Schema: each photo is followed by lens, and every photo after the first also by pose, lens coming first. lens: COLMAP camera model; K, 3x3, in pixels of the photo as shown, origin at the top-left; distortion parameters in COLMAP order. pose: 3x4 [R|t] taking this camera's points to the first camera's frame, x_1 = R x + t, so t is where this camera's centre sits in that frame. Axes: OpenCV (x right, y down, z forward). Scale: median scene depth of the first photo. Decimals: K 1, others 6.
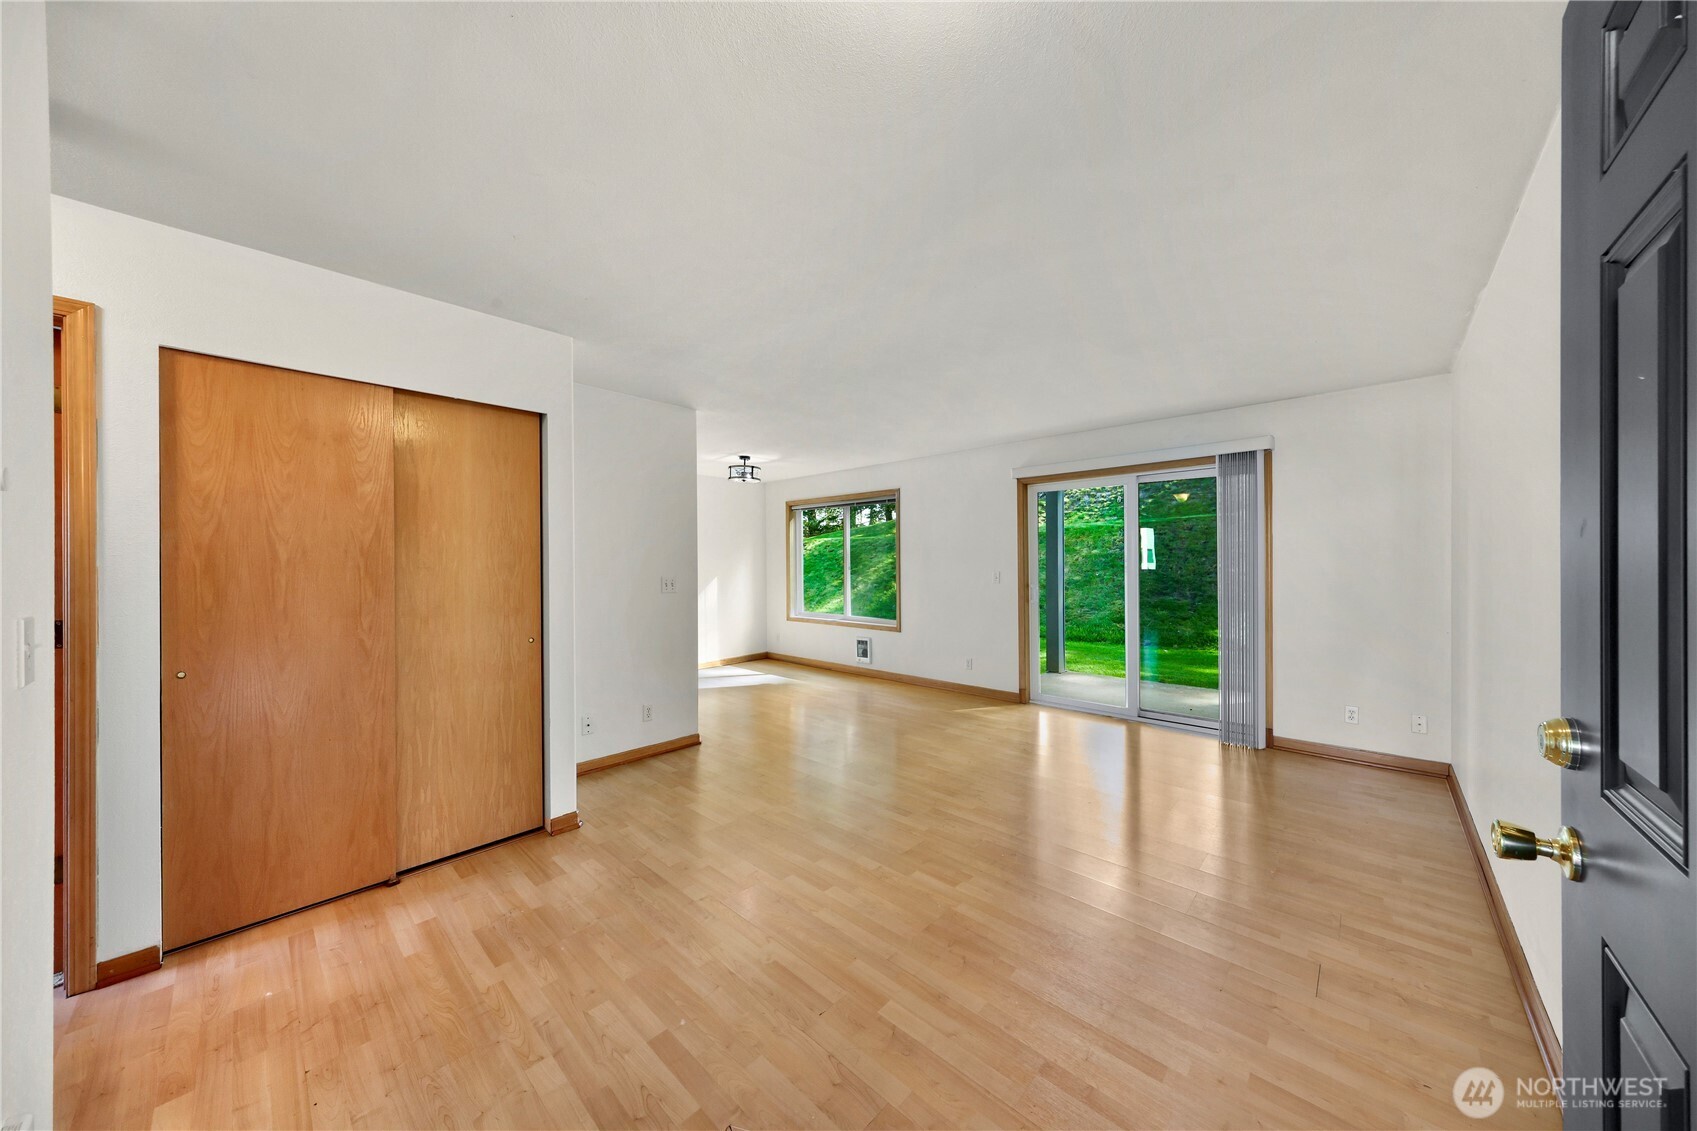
lens RADIAL K [[564.9, 0, 844.4], [0, 564.9, 565.5], [0, 0, 1]] dist [0.002696, -0.000194]
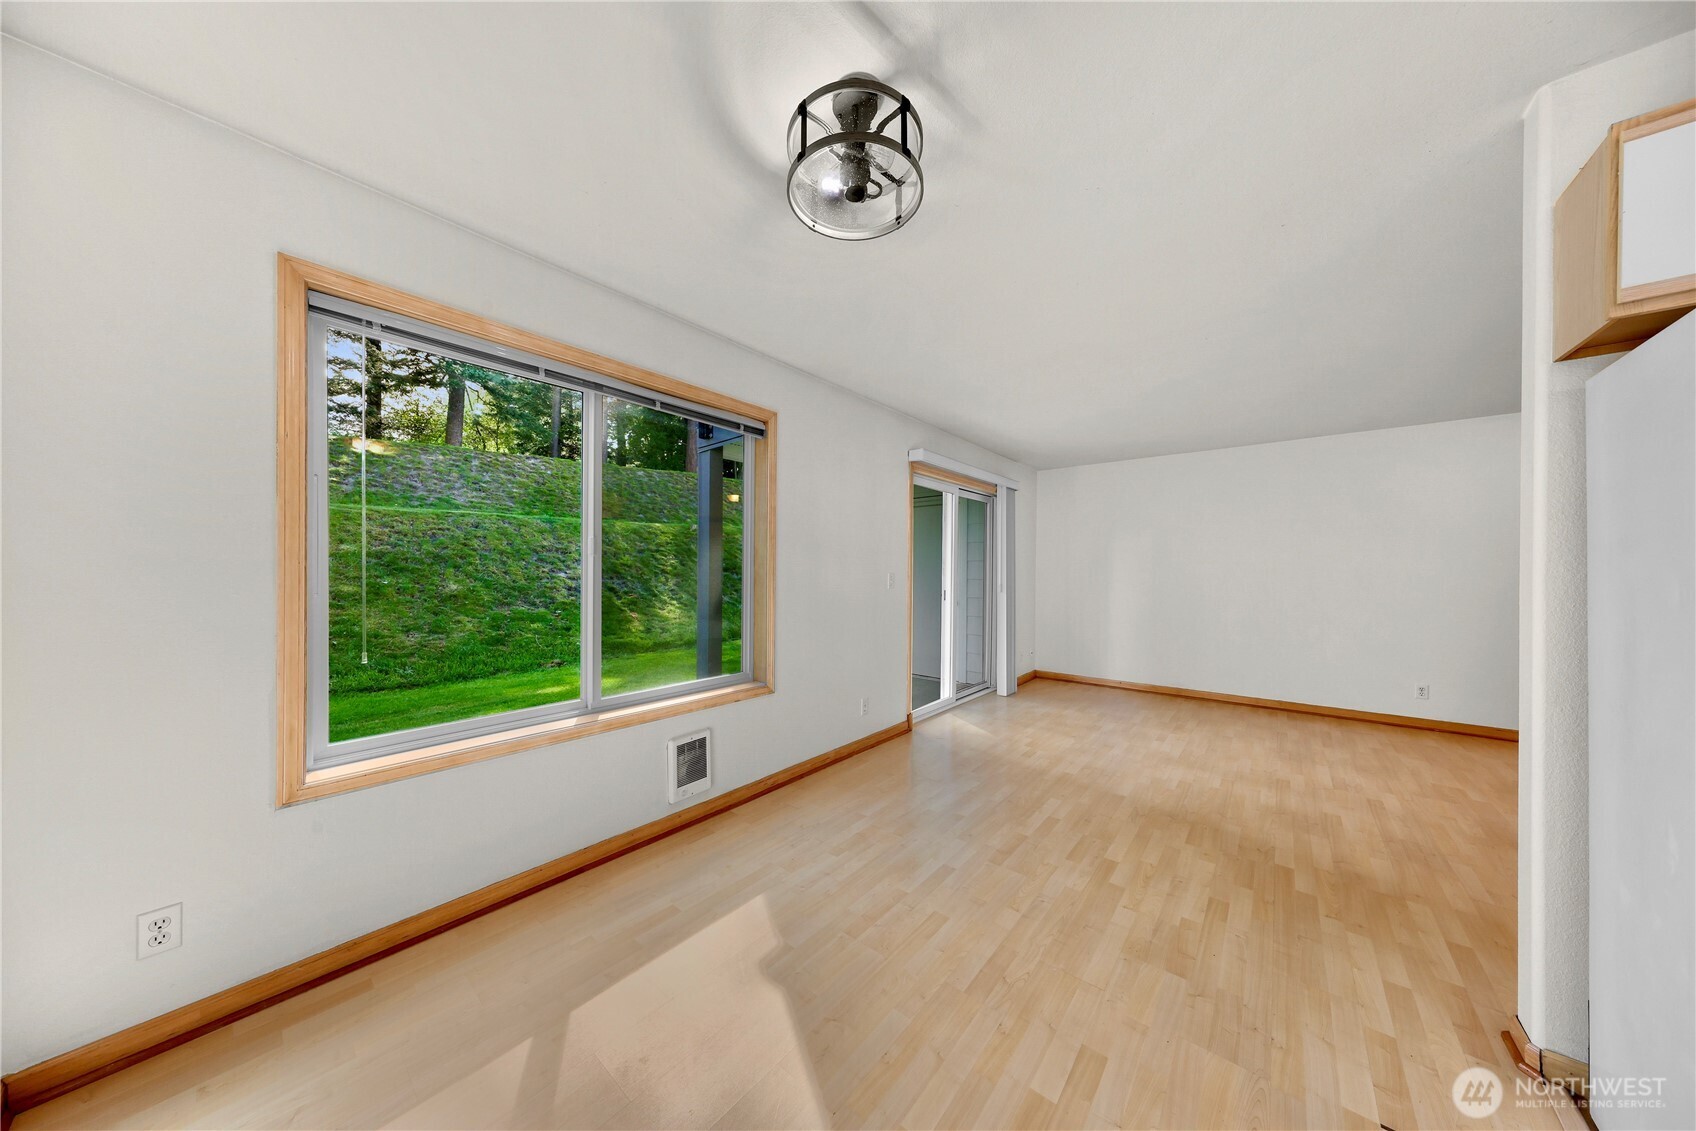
lens RADIAL K [[519.8, 0, 848.1], [0, 519.8, 573.0], [0, 0, 1]] dist [0.000588, -0.000029]
pose [[-0.055409, 0.000699, 0.998463, -0.405033], [-0.000204, 1.000000, -0.000712, 0.010425], [-0.998464, -0.000243, -0.055409, 1.032951]]
